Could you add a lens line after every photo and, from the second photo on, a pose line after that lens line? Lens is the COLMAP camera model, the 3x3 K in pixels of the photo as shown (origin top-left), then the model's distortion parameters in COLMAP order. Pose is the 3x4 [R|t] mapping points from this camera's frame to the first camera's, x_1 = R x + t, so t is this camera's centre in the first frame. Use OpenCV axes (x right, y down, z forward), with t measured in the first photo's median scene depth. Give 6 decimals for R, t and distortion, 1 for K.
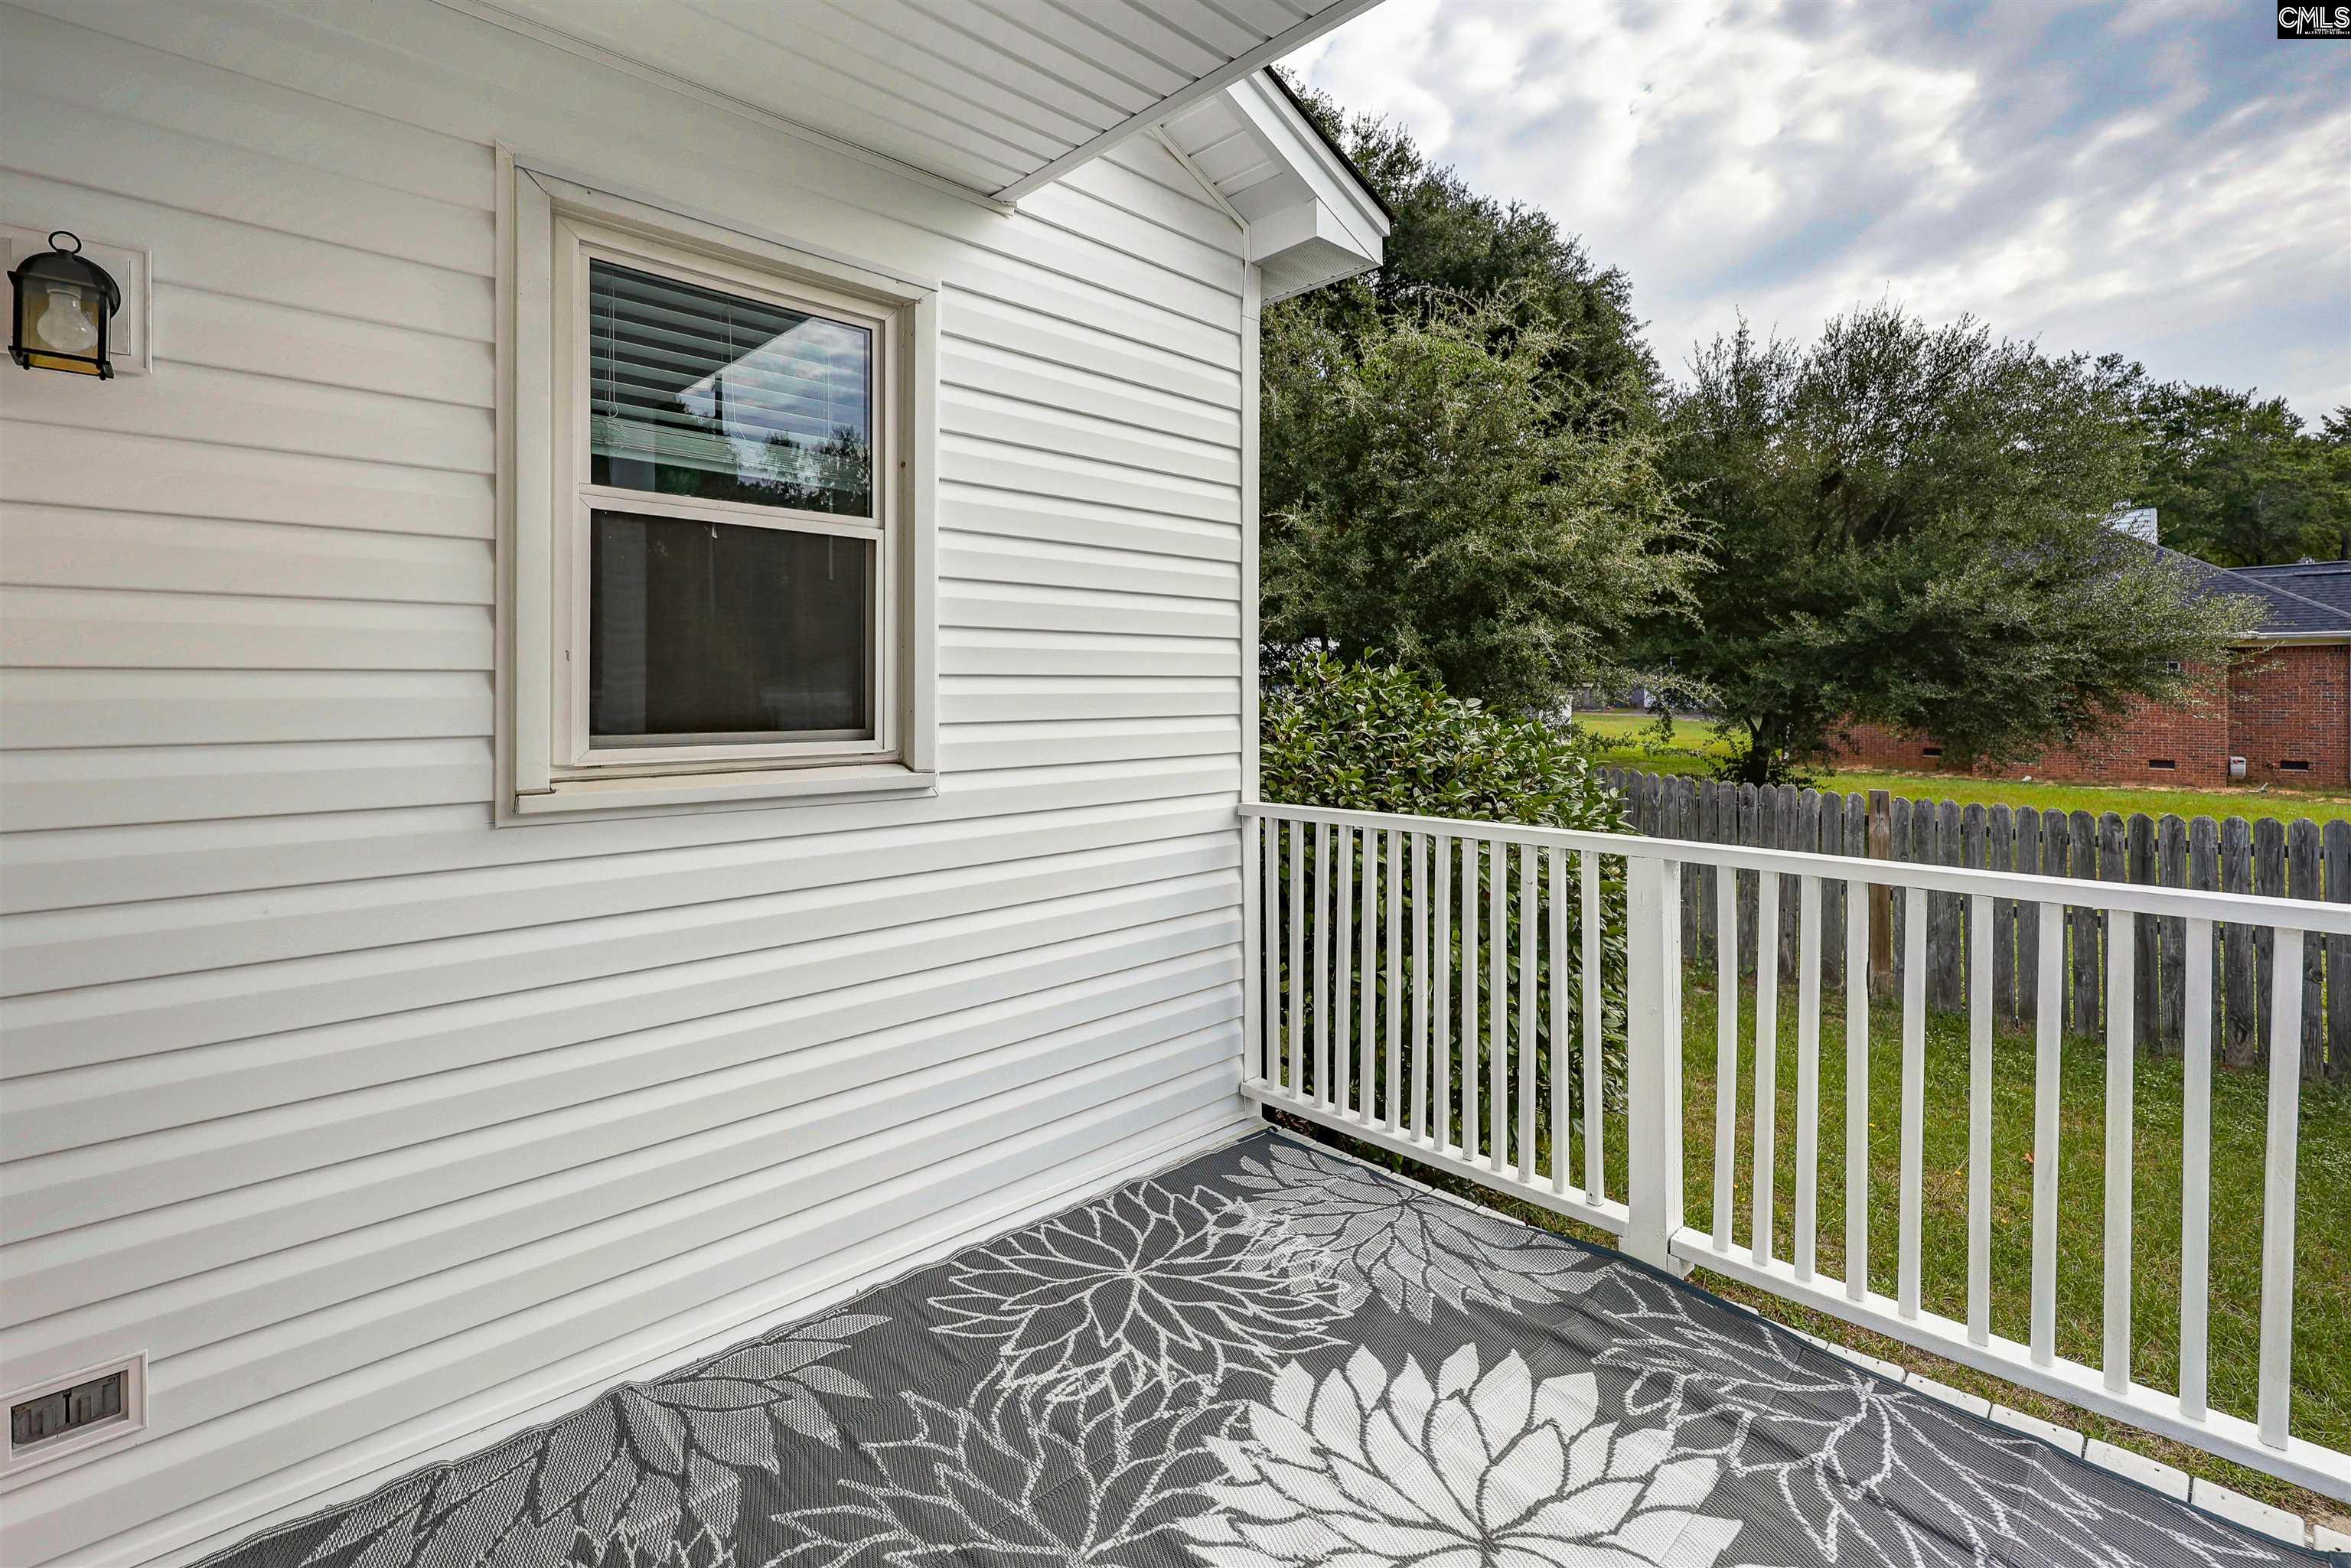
lens RADIAL K [[1049.3, 0, 1176.3], [0, 1049.3, 689.5], [0, 0, 1]] dist [0.003418, 0.000449]
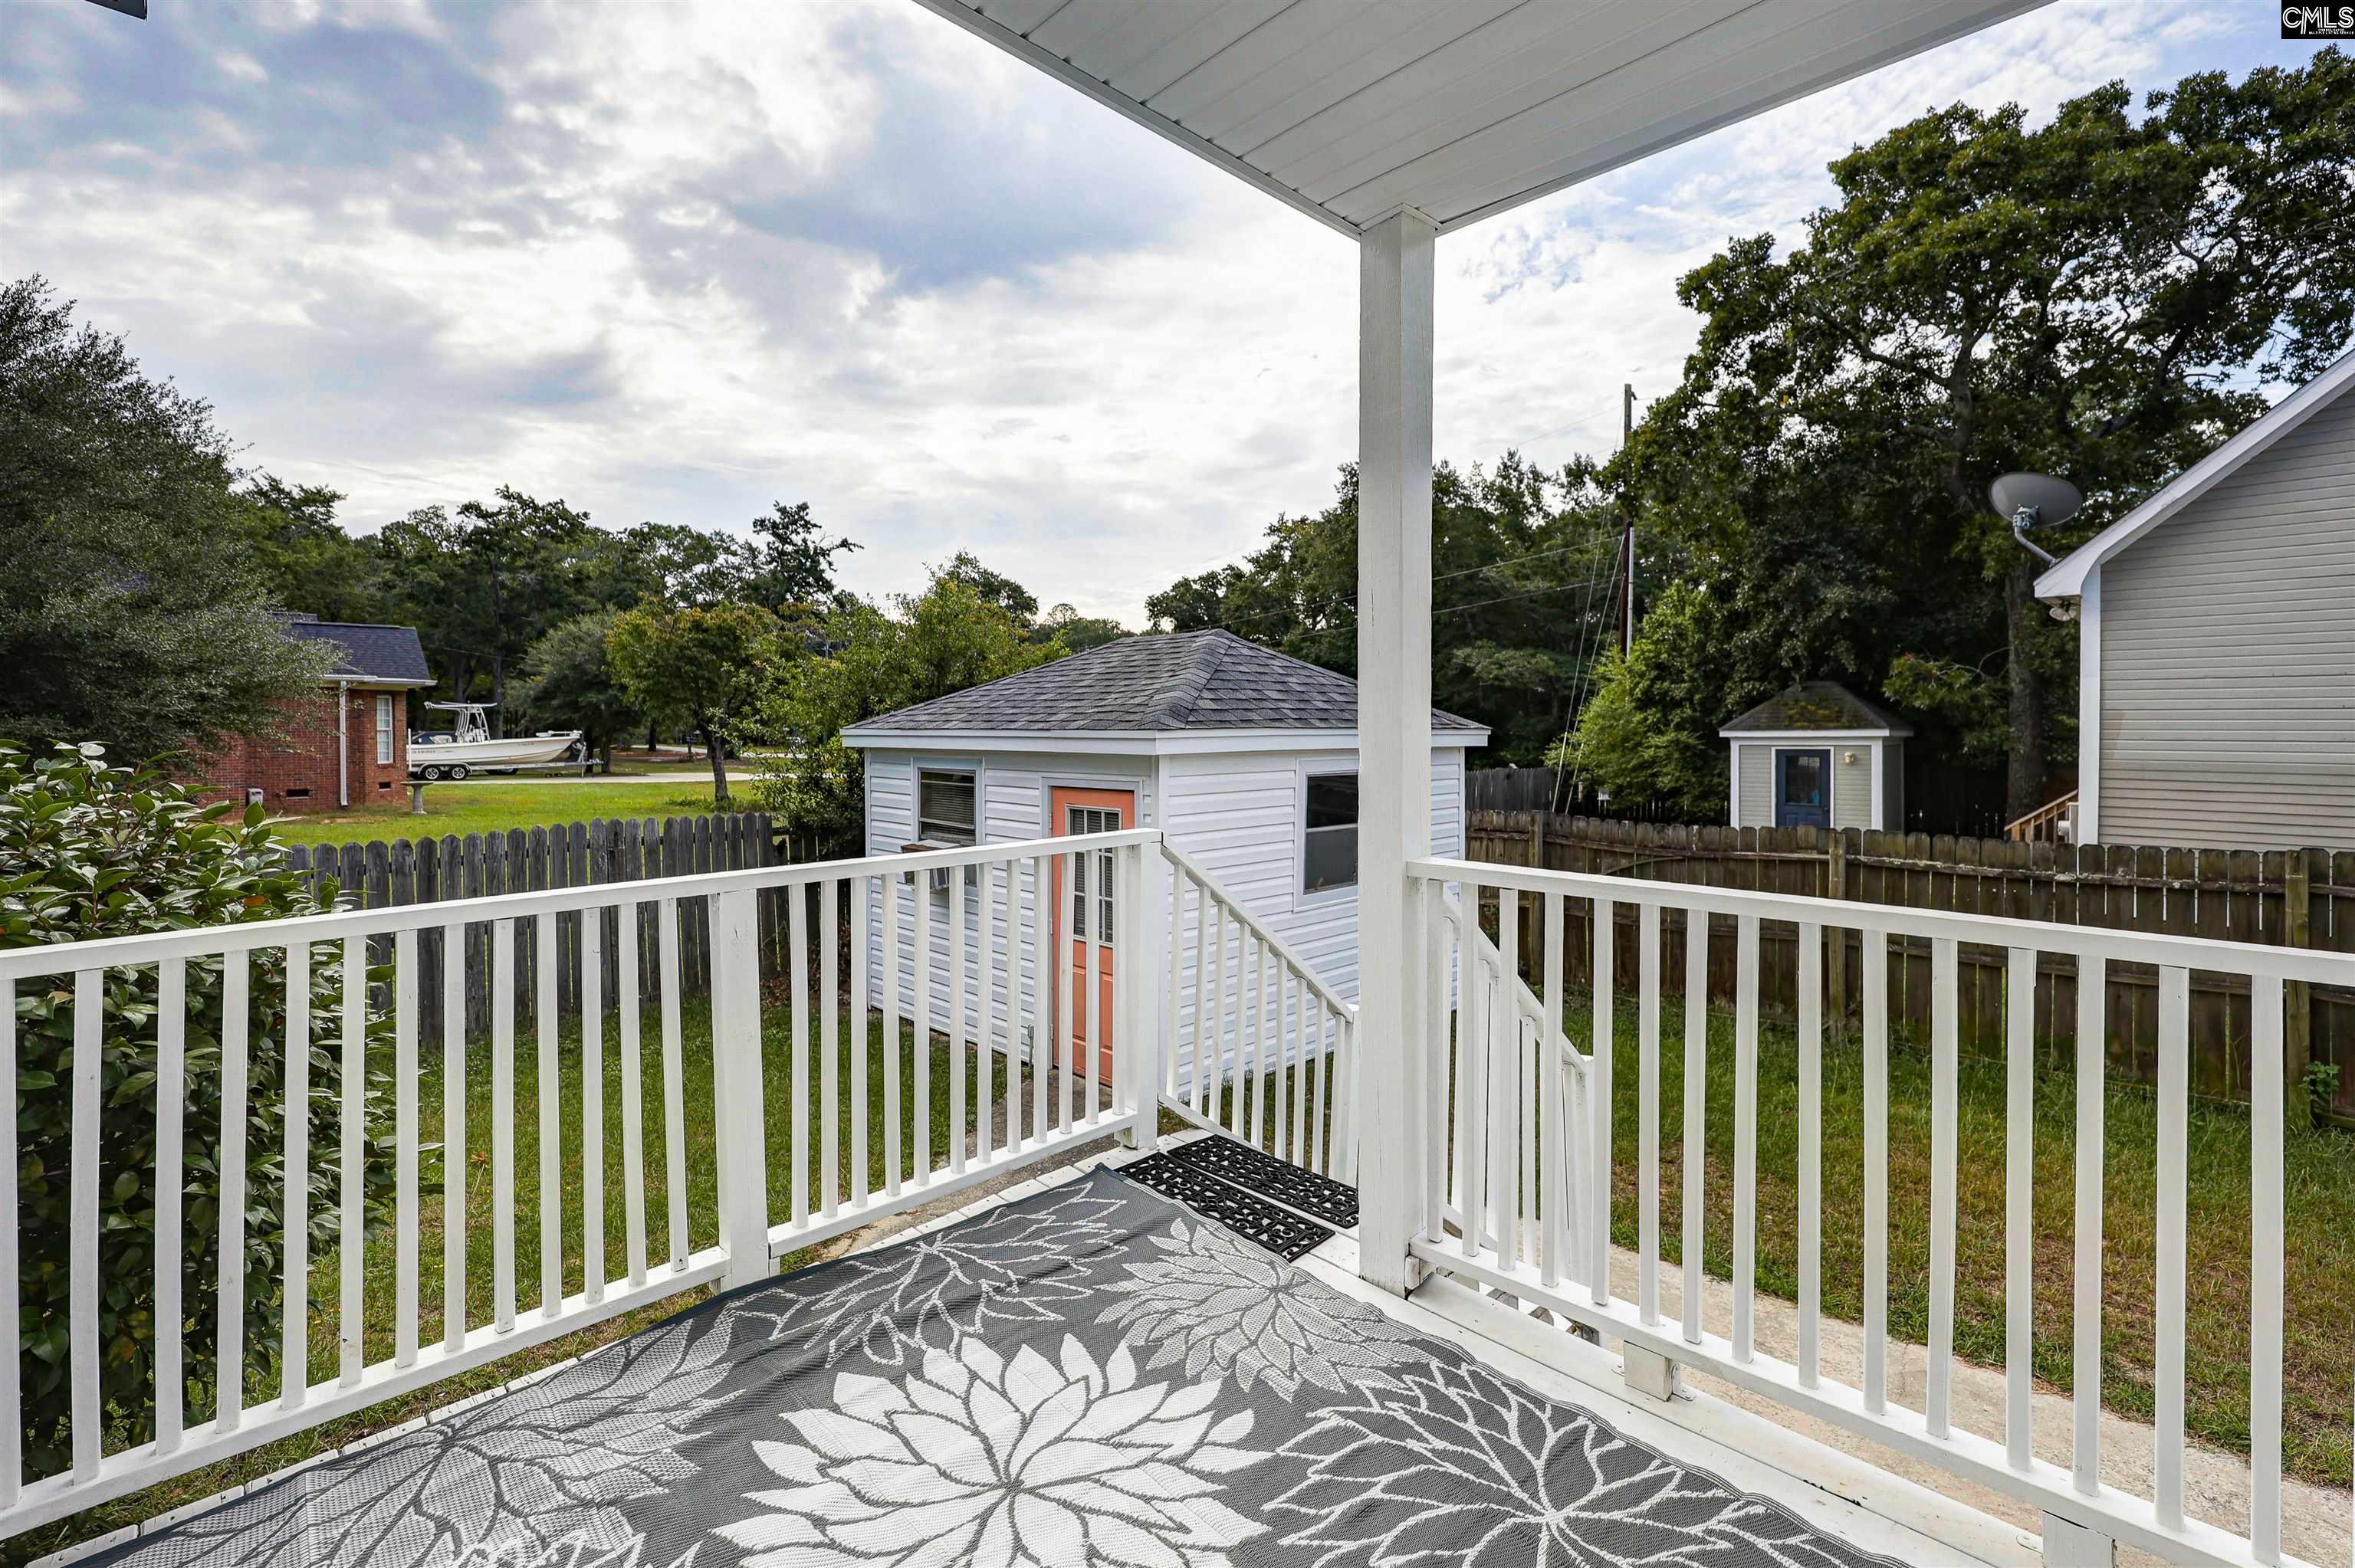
lens RADIAL K [[1051.0, 0, 1188.6], [0, 1051.0, 726.8], [0, 0, 1]] dist [0.003418, 0.000449]
pose [[-0.003428, -0.003998, 0.999986, -0.528332], [0.002593, 0.999989, 0.004007, -0.001448], [-0.999991, 0.002607, -0.003417, 0.521470]]
